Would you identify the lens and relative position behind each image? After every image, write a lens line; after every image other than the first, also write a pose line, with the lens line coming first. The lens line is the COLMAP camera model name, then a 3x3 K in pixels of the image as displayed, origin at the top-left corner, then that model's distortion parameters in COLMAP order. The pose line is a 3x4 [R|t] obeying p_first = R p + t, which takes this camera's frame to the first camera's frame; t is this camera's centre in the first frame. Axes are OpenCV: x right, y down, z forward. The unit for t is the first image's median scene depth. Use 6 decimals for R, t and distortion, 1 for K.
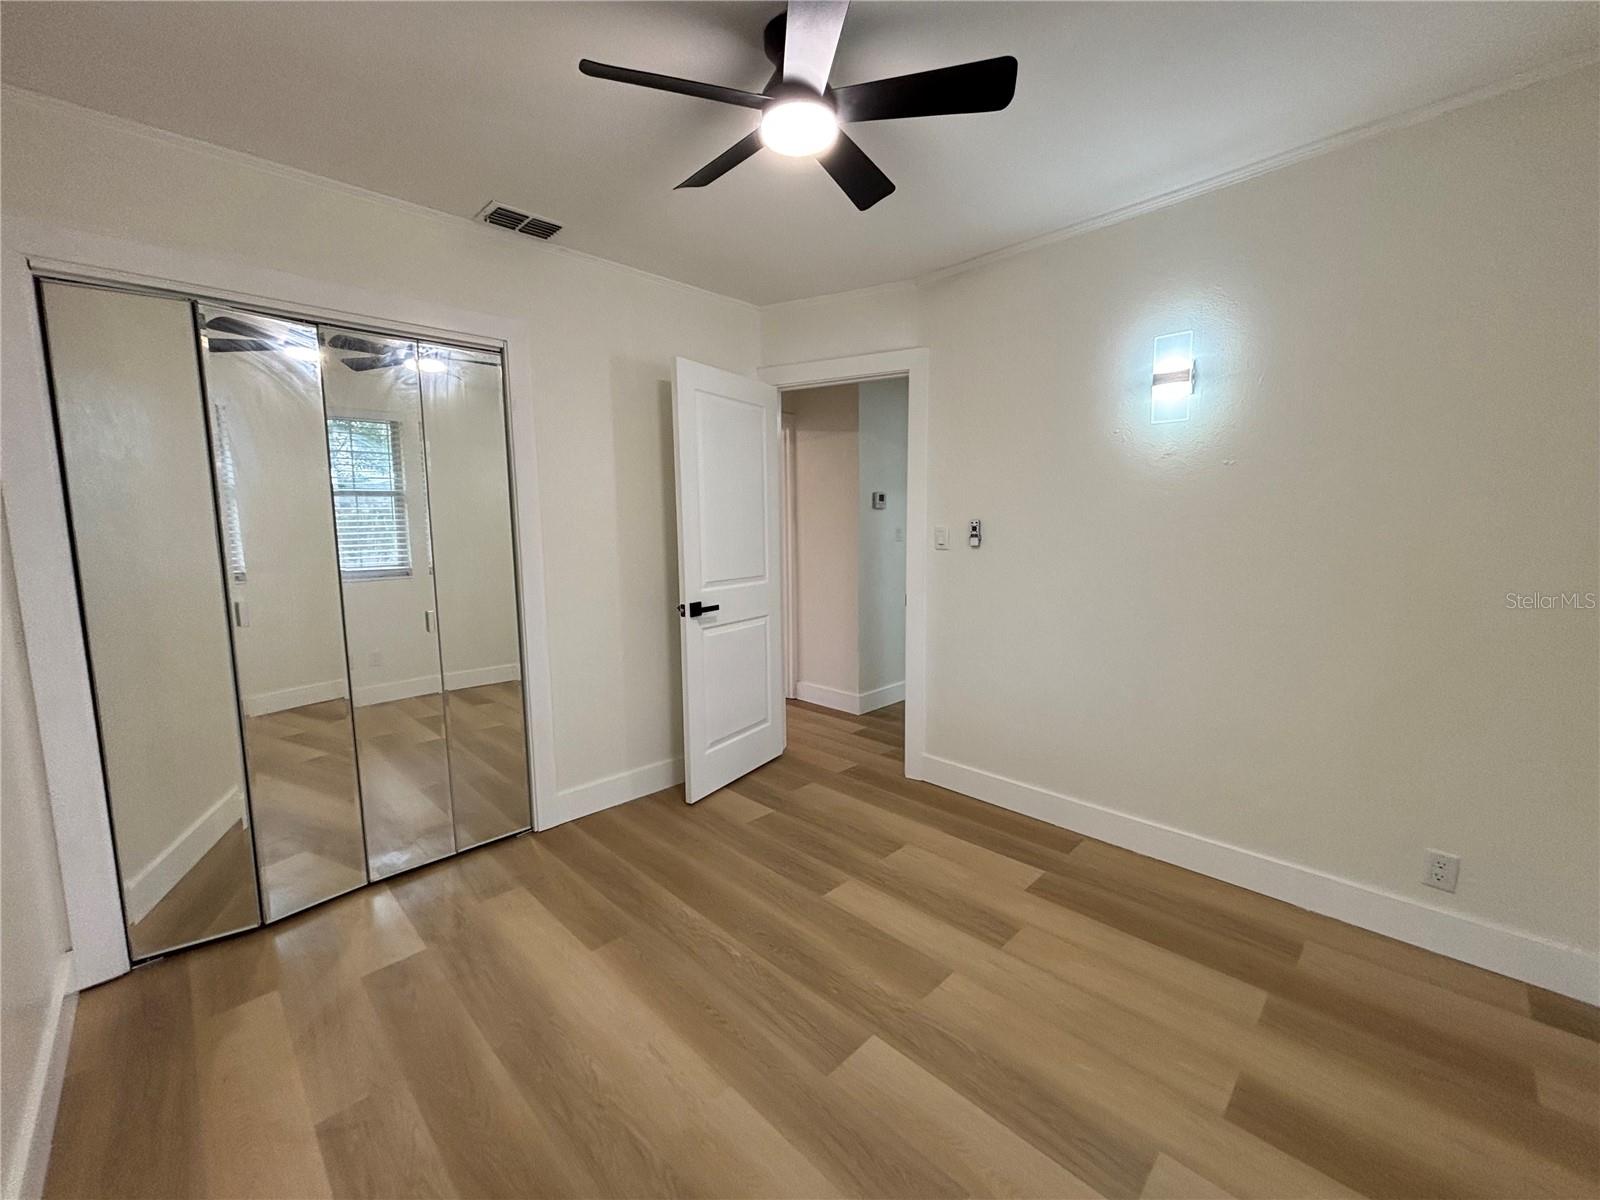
lens RADIAL K [[640.5, 0, 798.0], [0, 640.5, 601.2], [0, 0, 1]] dist [-0.000695, -0.000694]
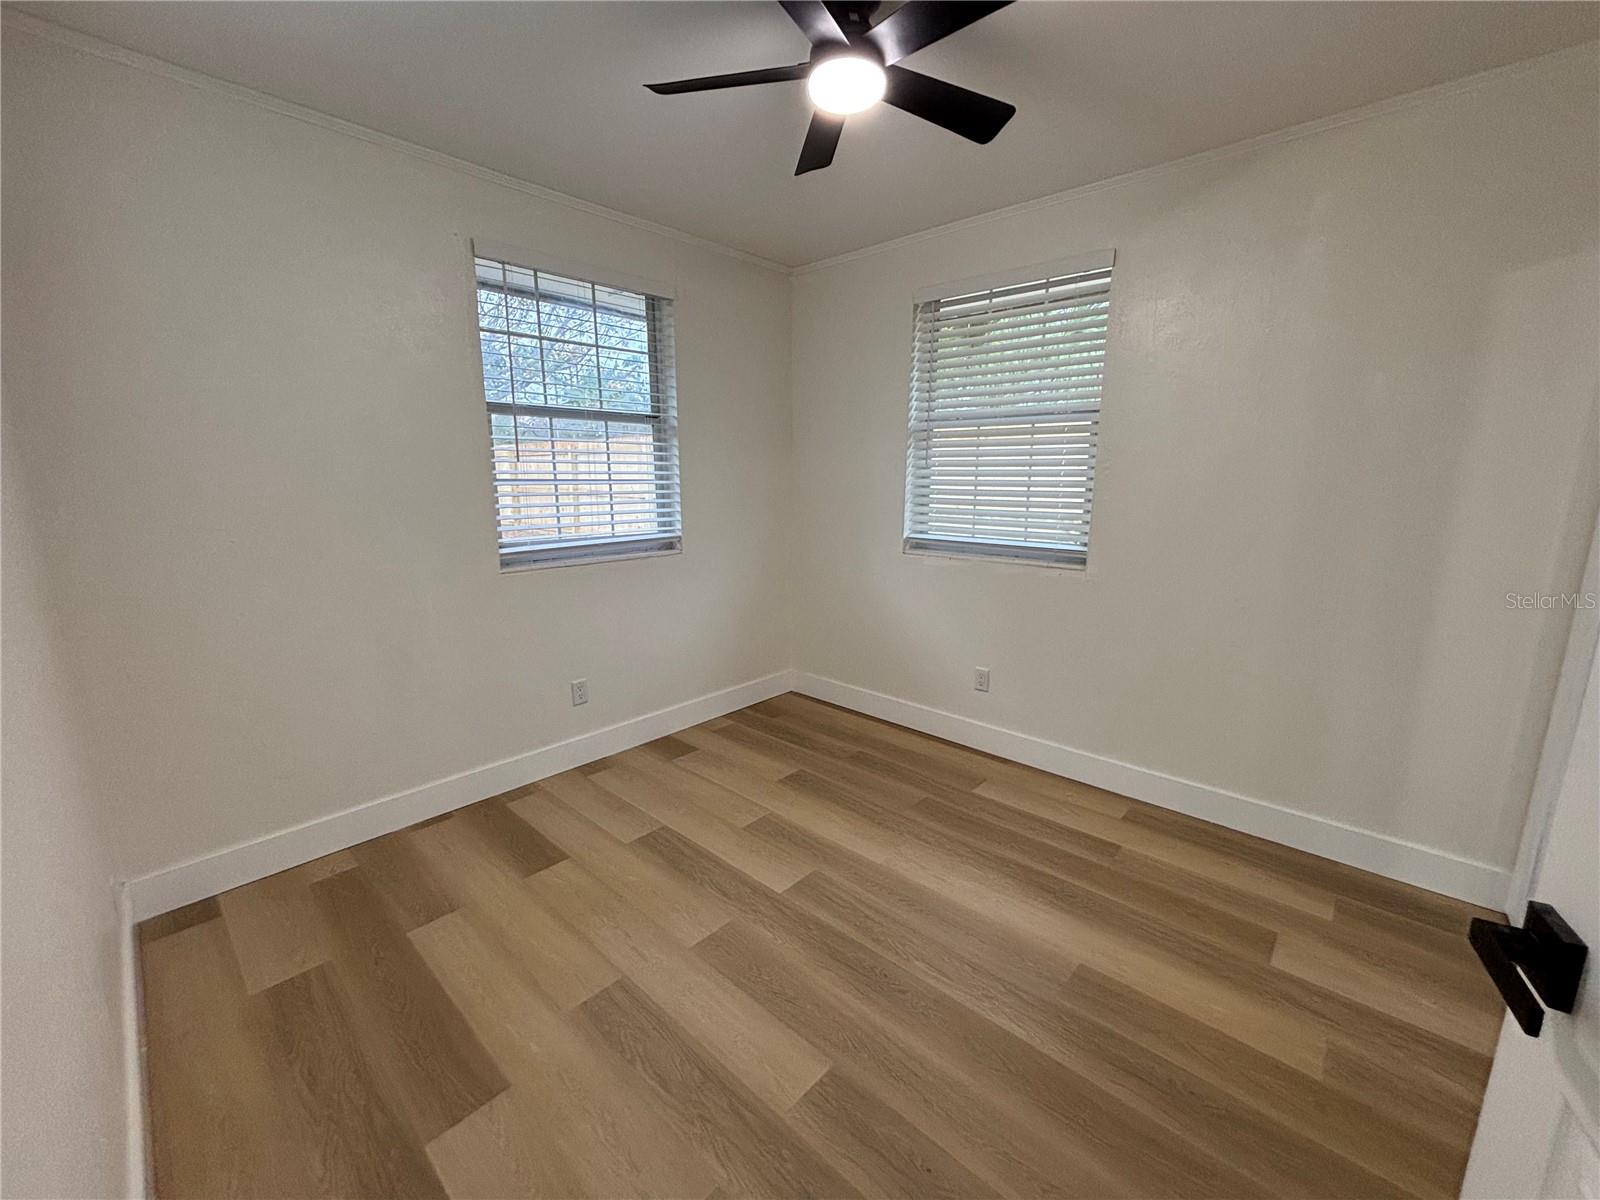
lens RADIAL K [[644.8, 0, 797.0], [0, 644.8, 597.0], [0, 0, 1]] dist [0.006474, -0.000994]
pose [[-0.998995, 0.019527, -0.040356, 0.108025], [0.006551, 0.954079, 0.299485, -0.229027], [0.044351, 0.298920, -0.953247, 1.780210]]
